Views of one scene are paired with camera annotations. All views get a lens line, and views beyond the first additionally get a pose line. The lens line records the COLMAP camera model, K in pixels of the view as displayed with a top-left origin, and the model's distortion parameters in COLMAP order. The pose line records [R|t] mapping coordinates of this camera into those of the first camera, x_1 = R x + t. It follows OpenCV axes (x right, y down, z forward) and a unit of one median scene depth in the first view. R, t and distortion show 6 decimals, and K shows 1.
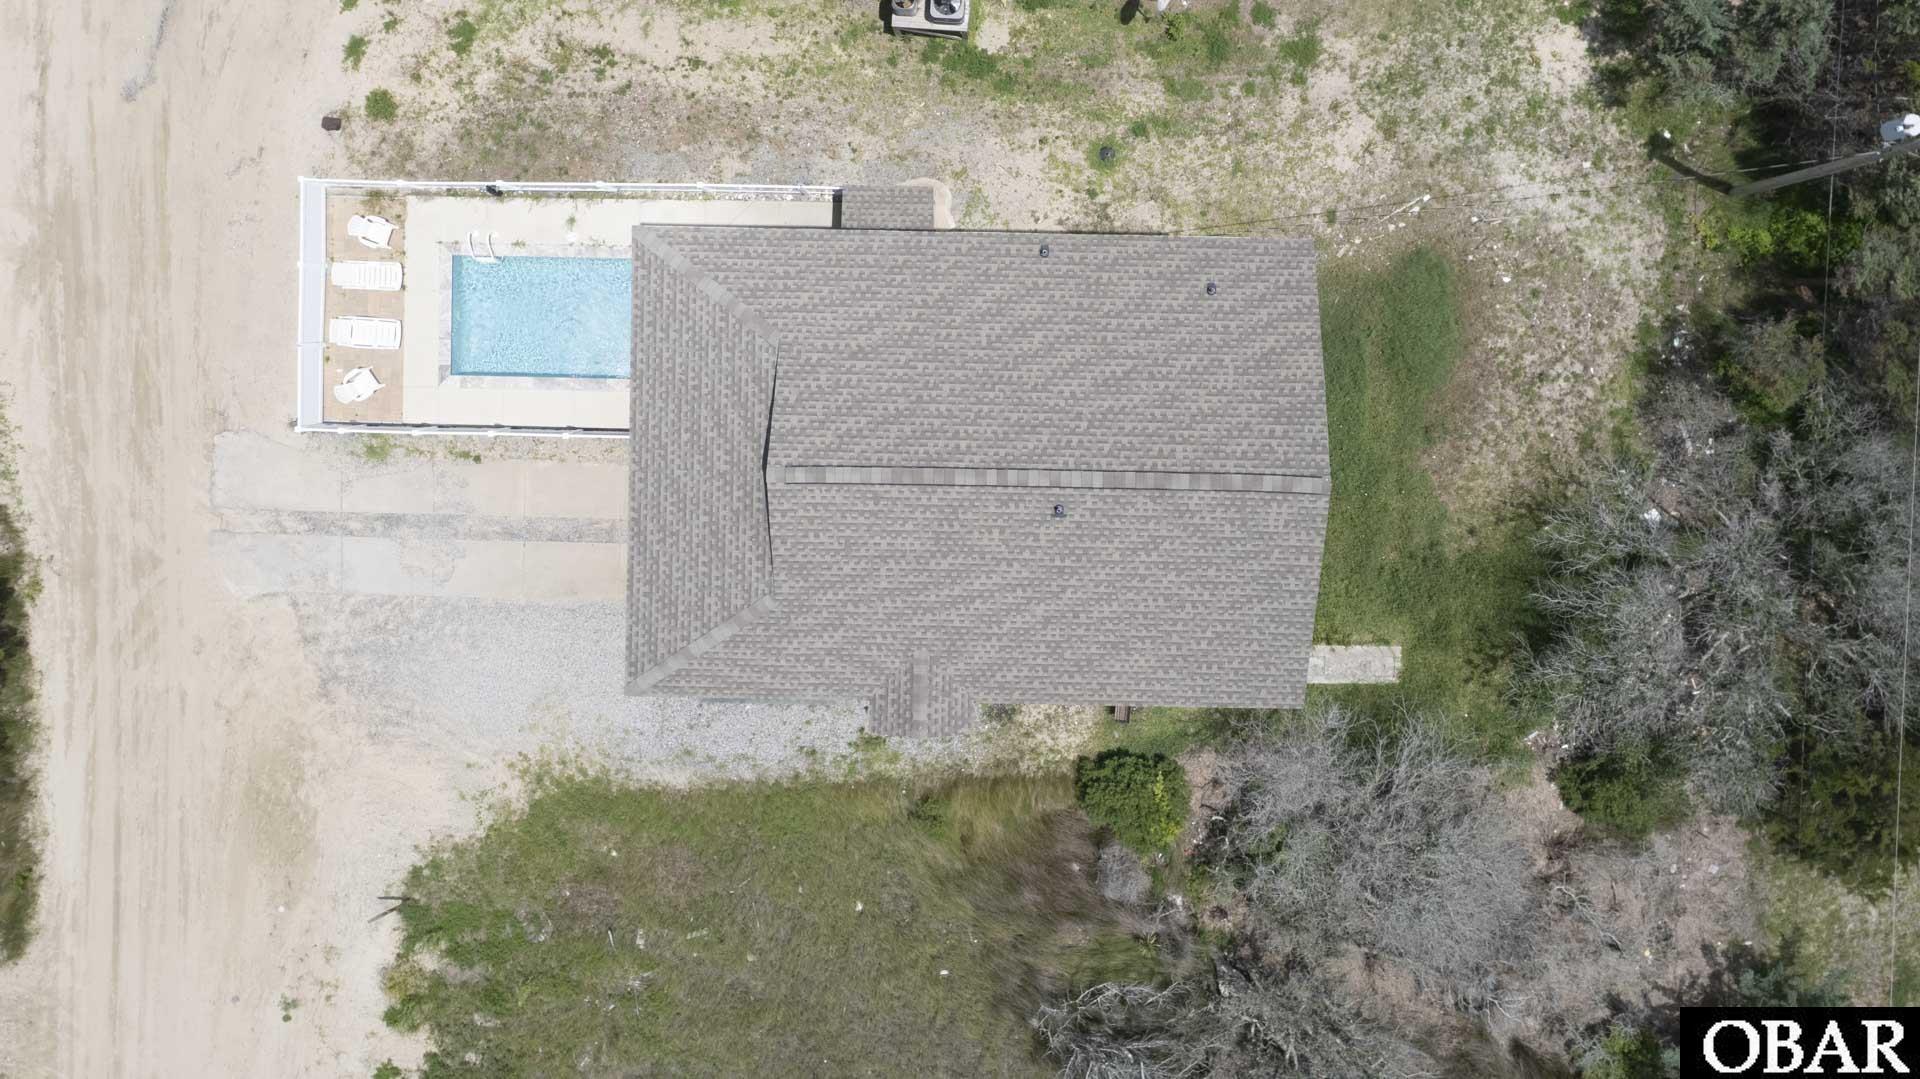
lens RADIAL K [[1231.9, 0, 957.1], [0, 1231.9, 547.2], [0, 0, 1]] dist [-0.080213, 0.073072]
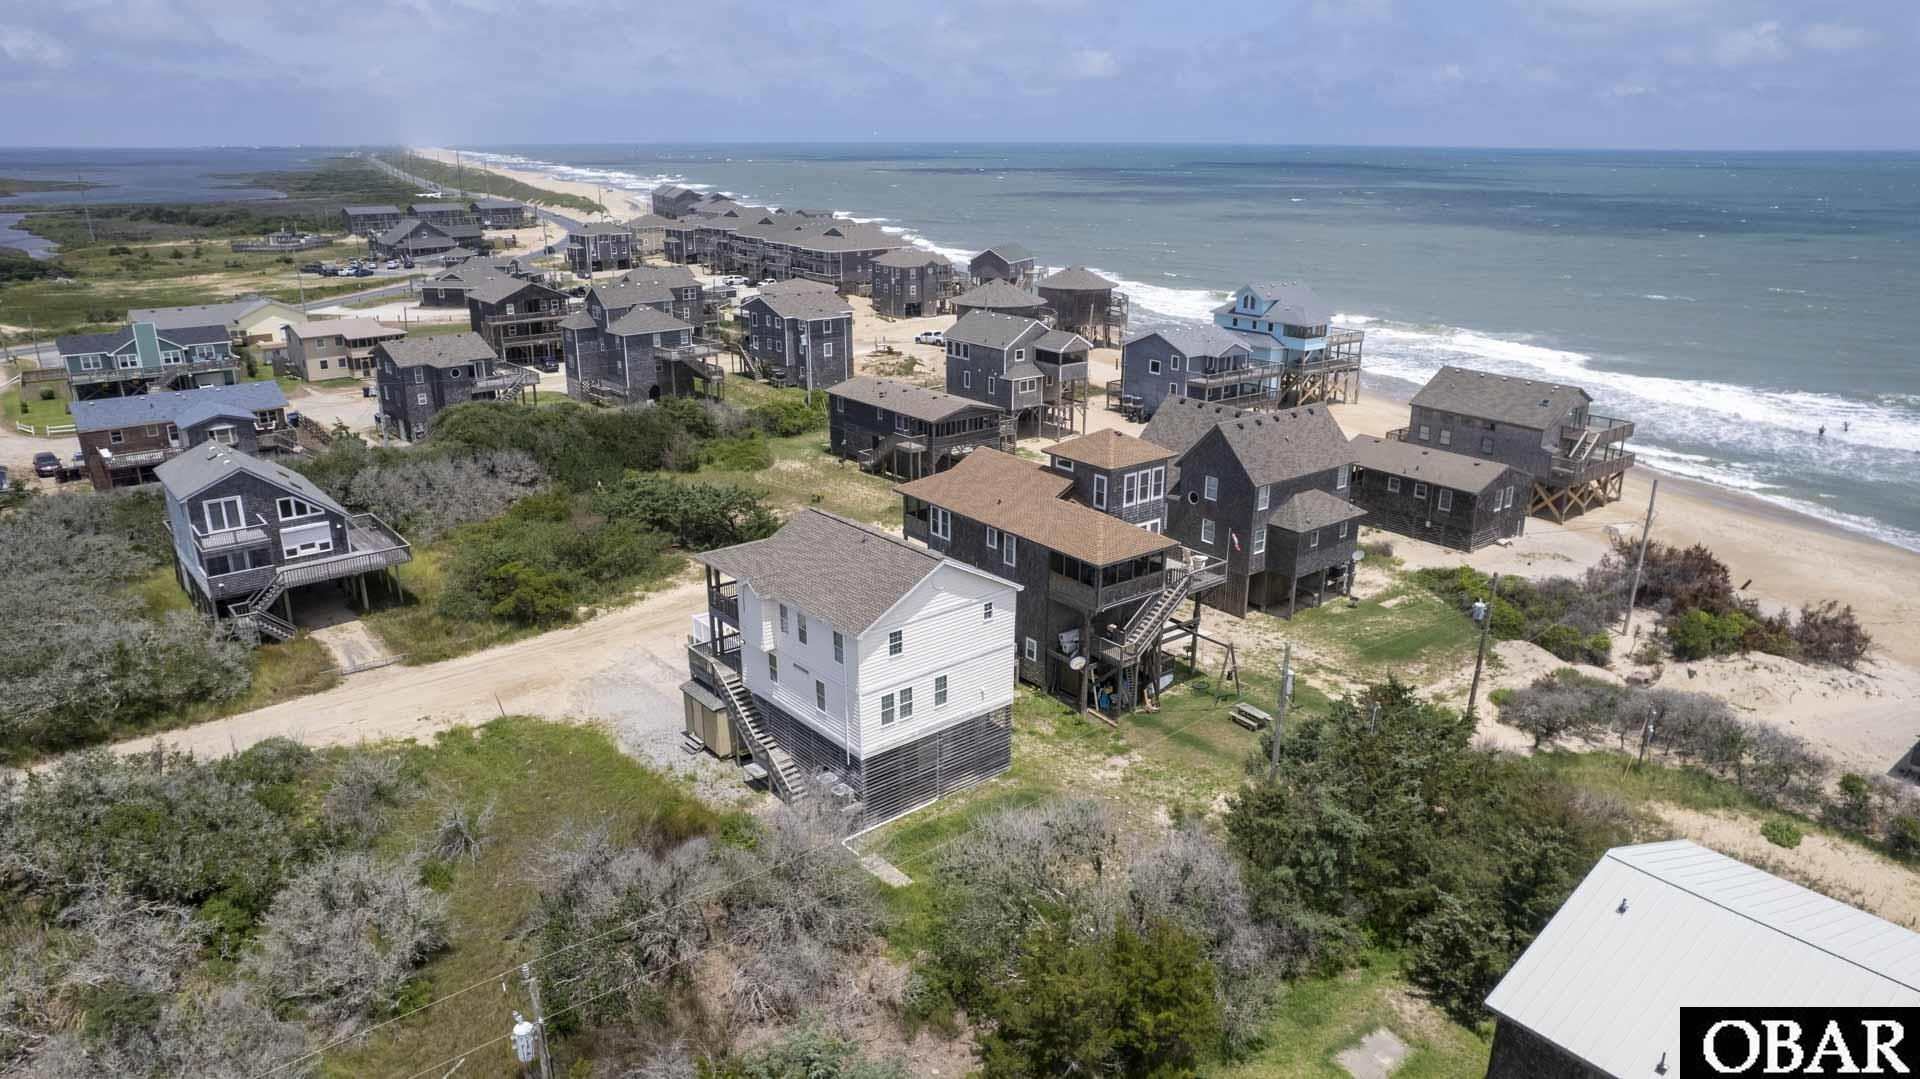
lens RADIAL K [[1230.4, 0, 956.5], [0, 1230.4, 546.5], [0, 0, 1]] dist [-0.047613, 0.001816]
pose [[0.654681, 0.246431, -0.714608, 1.434524], [-0.755367, 0.177619, -0.630771, 0.968519], [-0.028514, 0.952745, 0.302429, 0.102519]]
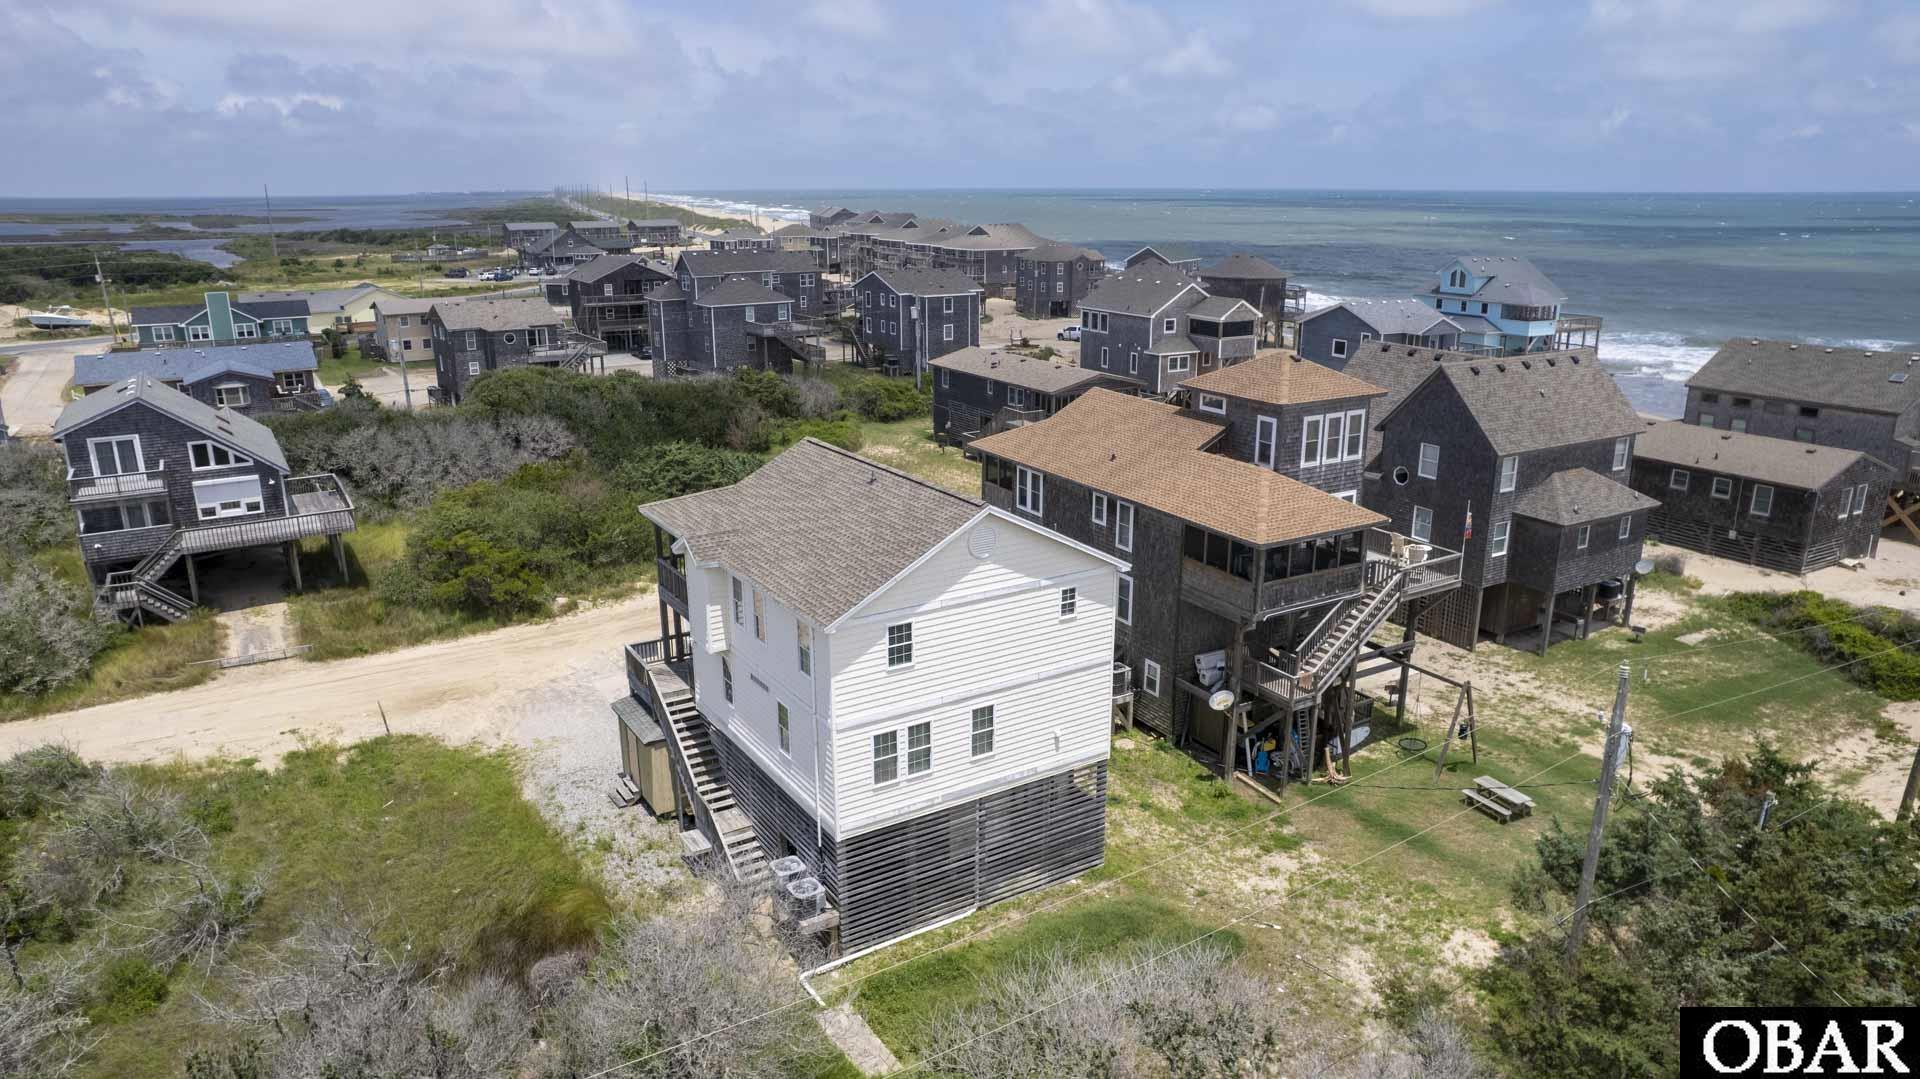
lens RADIAL K [[1231.9, 0, 957.1], [0, 1231.9, 547.2], [0, 0, 1]] dist [-0.080213, 0.073072]
pose [[0.547039, 0.241960, -0.801376, 1.008284], [-0.836700, 0.128197, -0.532445, 0.473576], [-0.026096, 0.961780, 0.272577, 0.392678]]
